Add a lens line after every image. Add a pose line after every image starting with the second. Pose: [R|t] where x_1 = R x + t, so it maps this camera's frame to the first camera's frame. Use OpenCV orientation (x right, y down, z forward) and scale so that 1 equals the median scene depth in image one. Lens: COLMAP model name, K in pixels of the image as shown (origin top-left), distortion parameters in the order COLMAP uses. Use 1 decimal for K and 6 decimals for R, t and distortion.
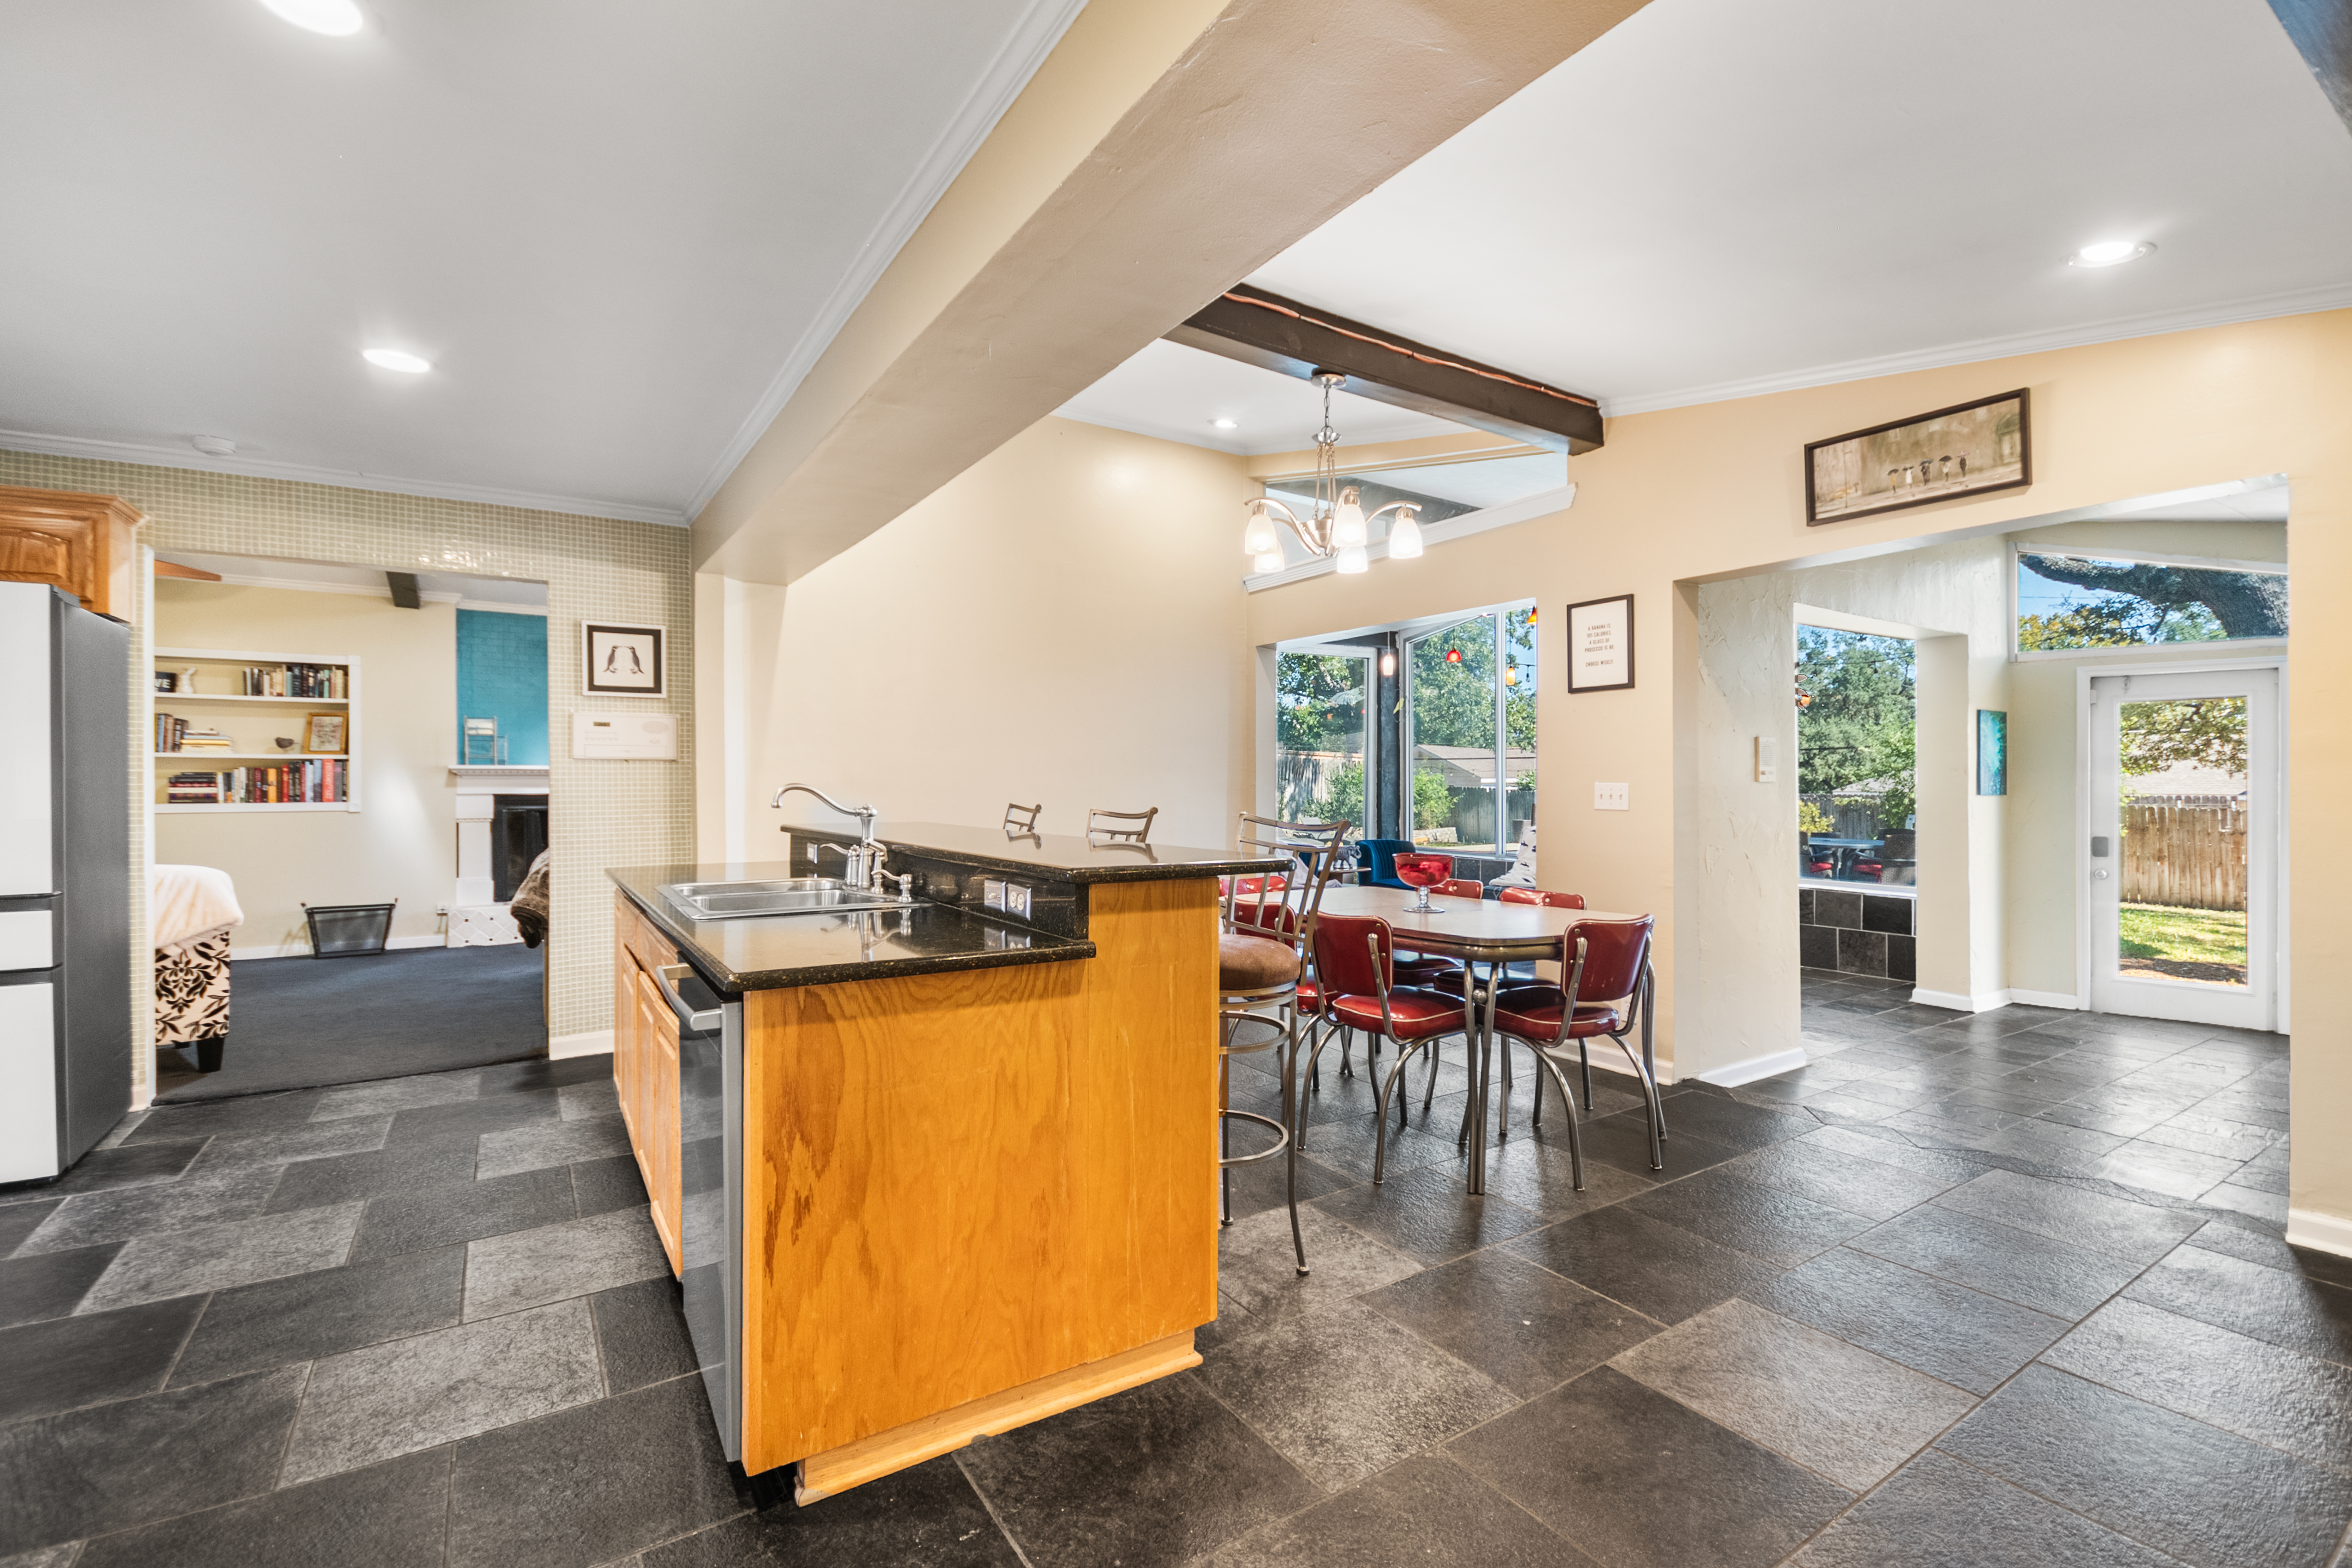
lens RADIAL K [[1042.0, 0, 1183.2], [0, 1042.0, 780.5], [0, 0, 1]] dist [0.010409, -0.009503]
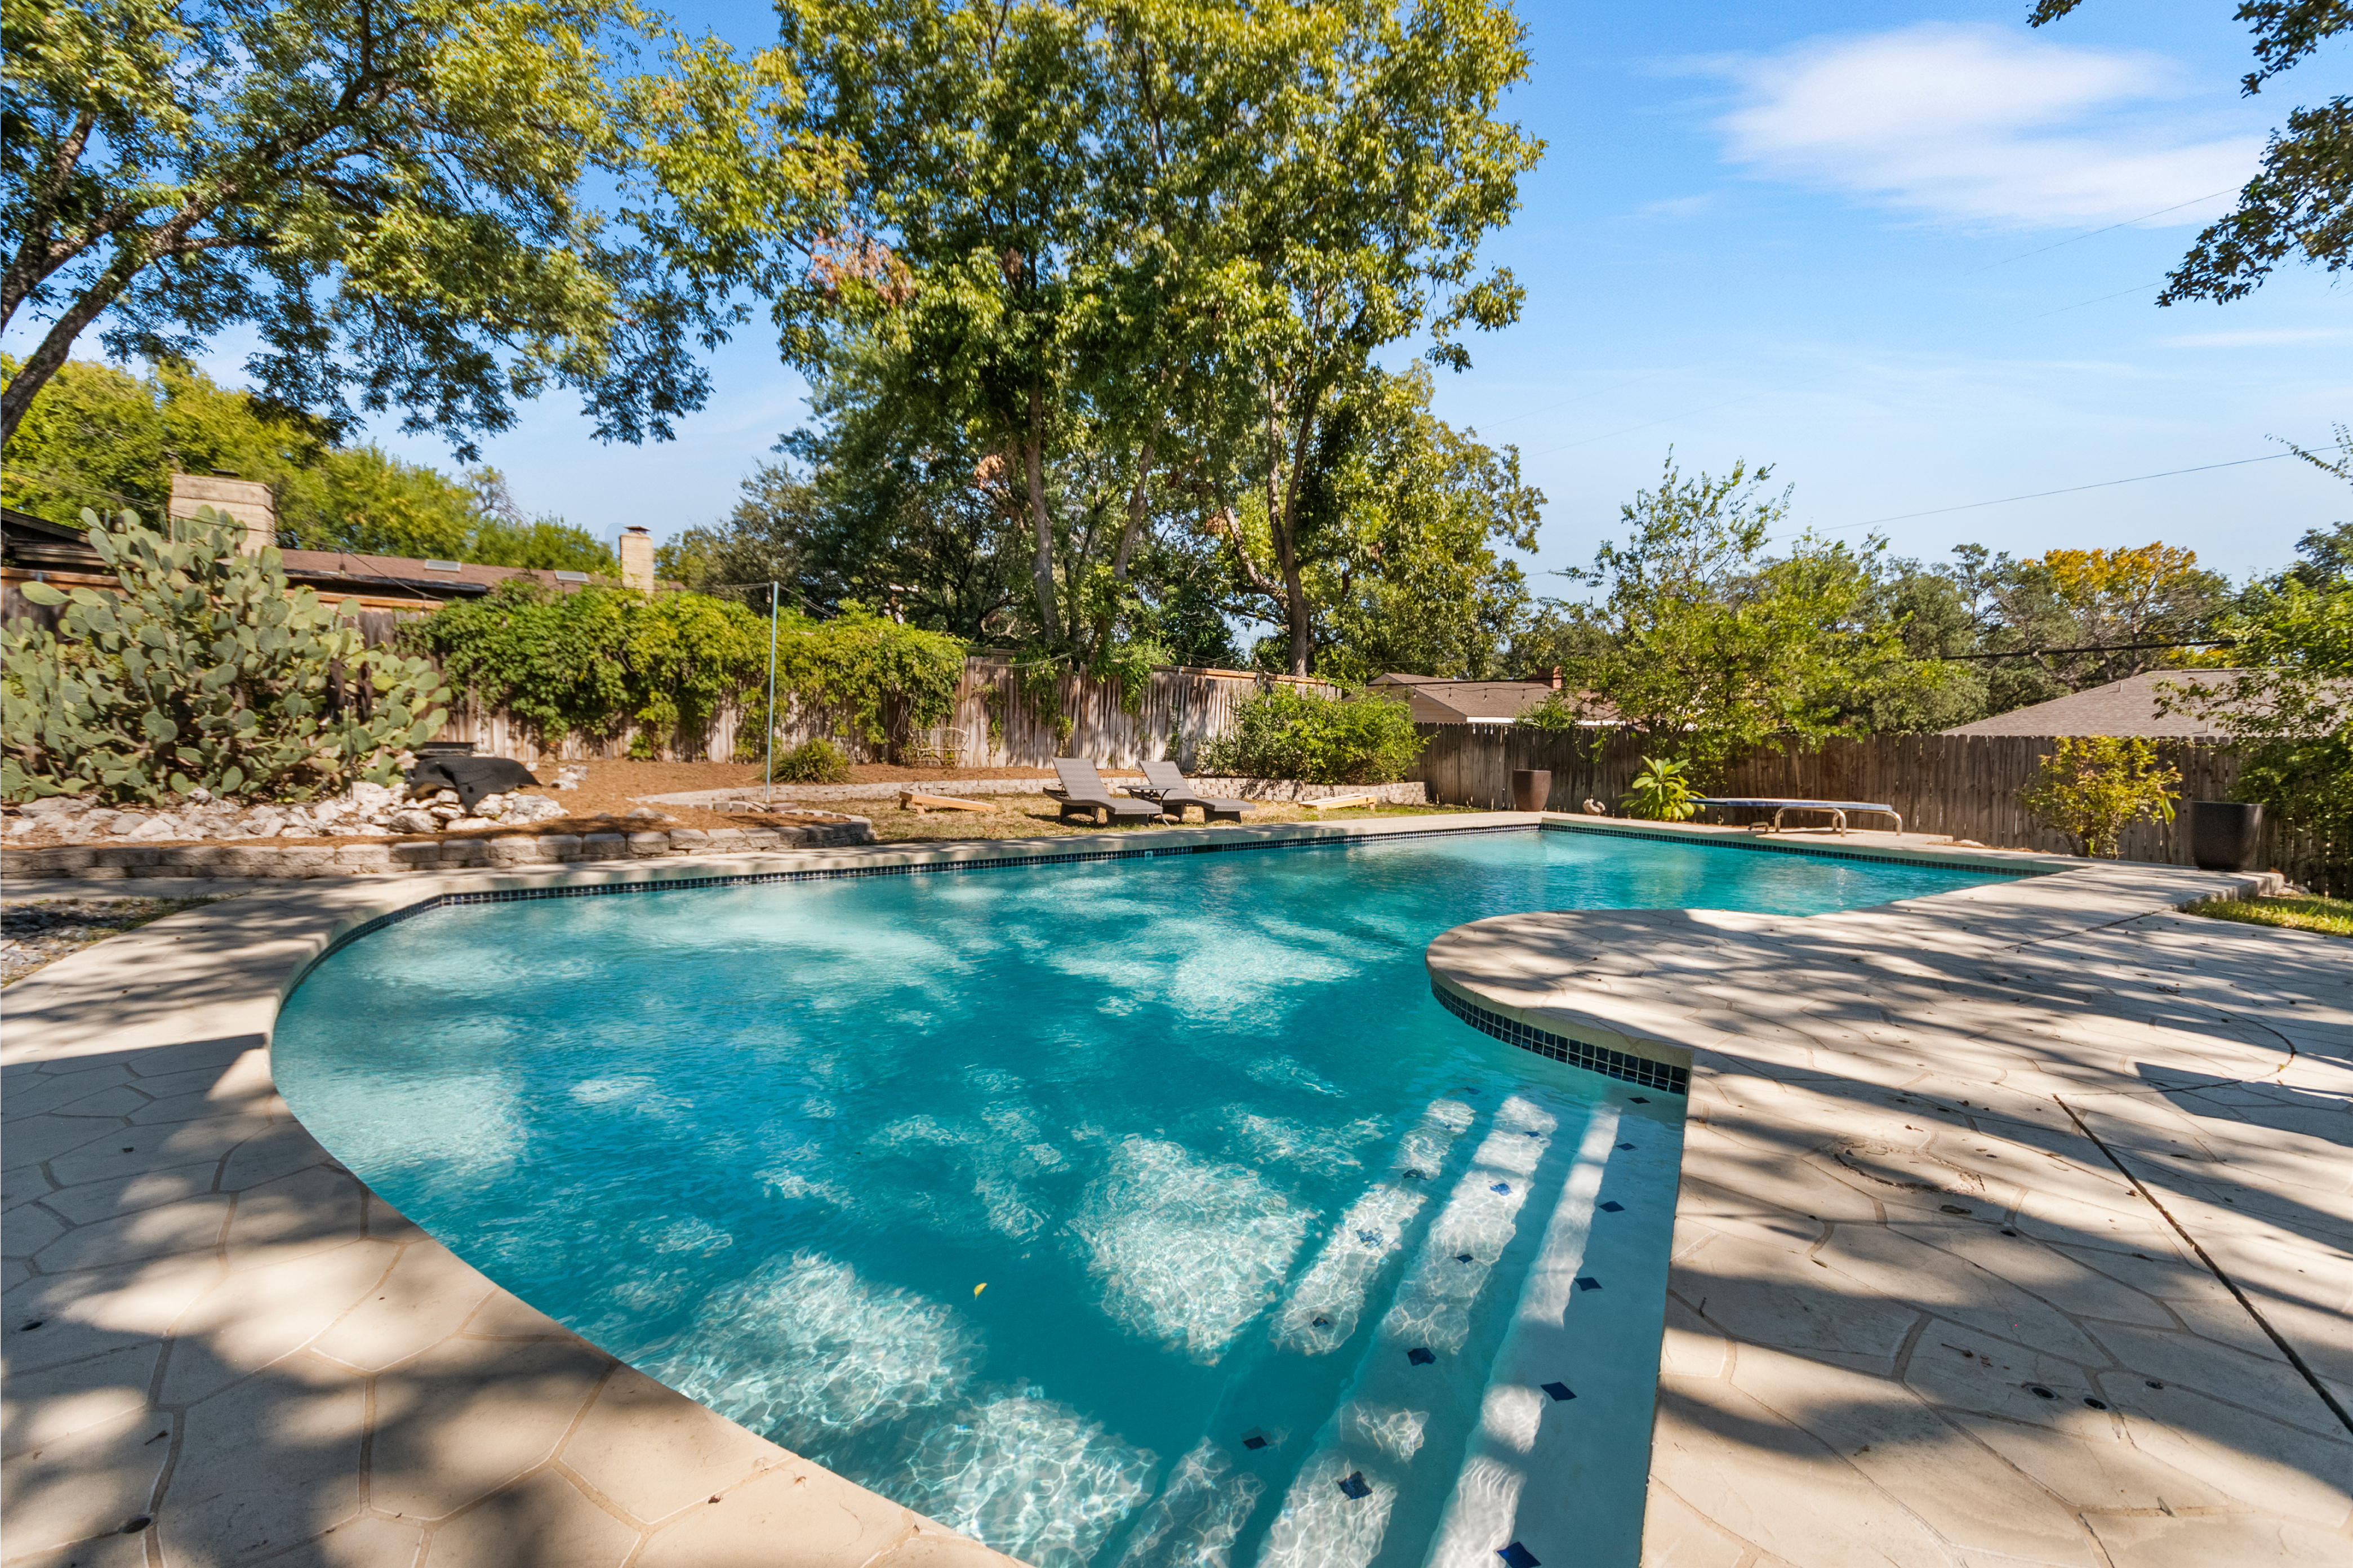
lens RADIAL K [[1042.3, 0, 1198.0], [0, 1042.3, 777.6], [0, 0, 1]] dist [0.010409, -0.009503]
pose [[0.999694, 0.012302, 0.021466, 0.684239], [-0.013208, 0.999005, 0.042600, 0.102699], [-0.020920, -0.042871, 0.998862, 2.240513]]
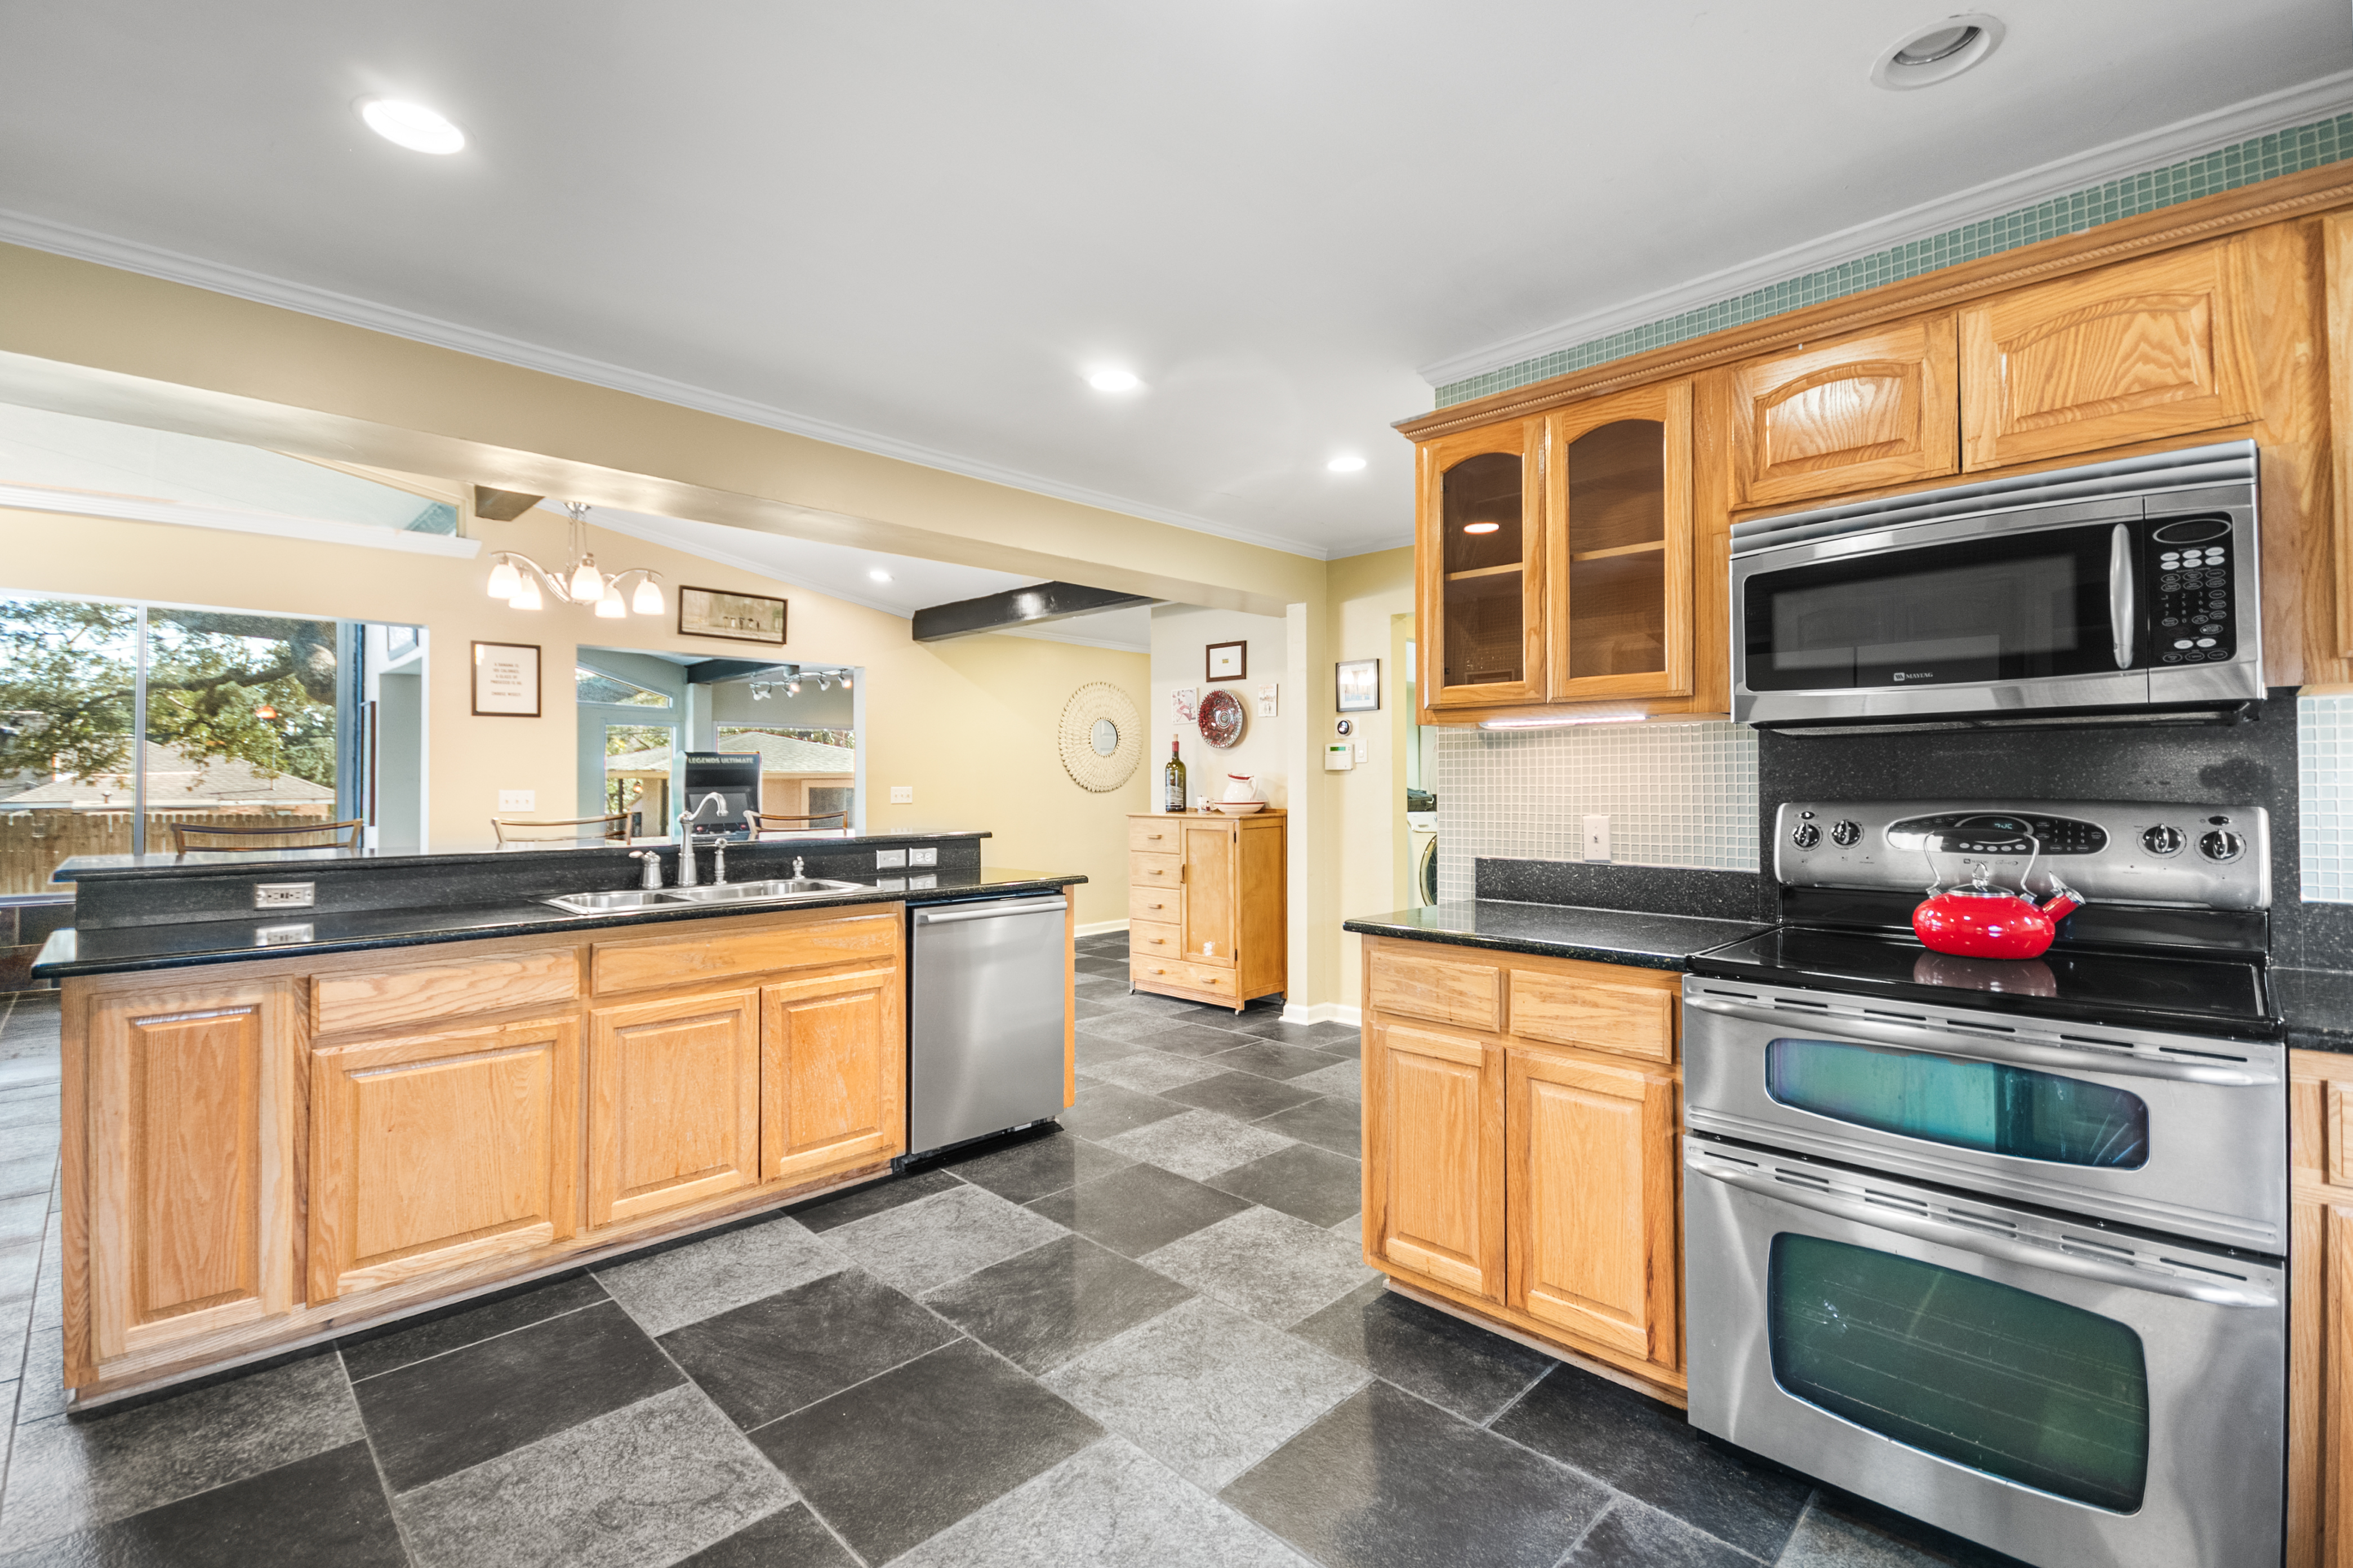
lens RADIAL K [[1042.3, 0, 1205.3], [0, 1042.3, 769.0], [0, 0, 1]] dist [0.010409, -0.009503]
pose [[-0.221894, 0.014622, 0.974961, -0.933538], [0.001986, 0.999892, -0.014543, -0.003510], [-0.975069, -0.001290, -0.221899, 0.432677]]
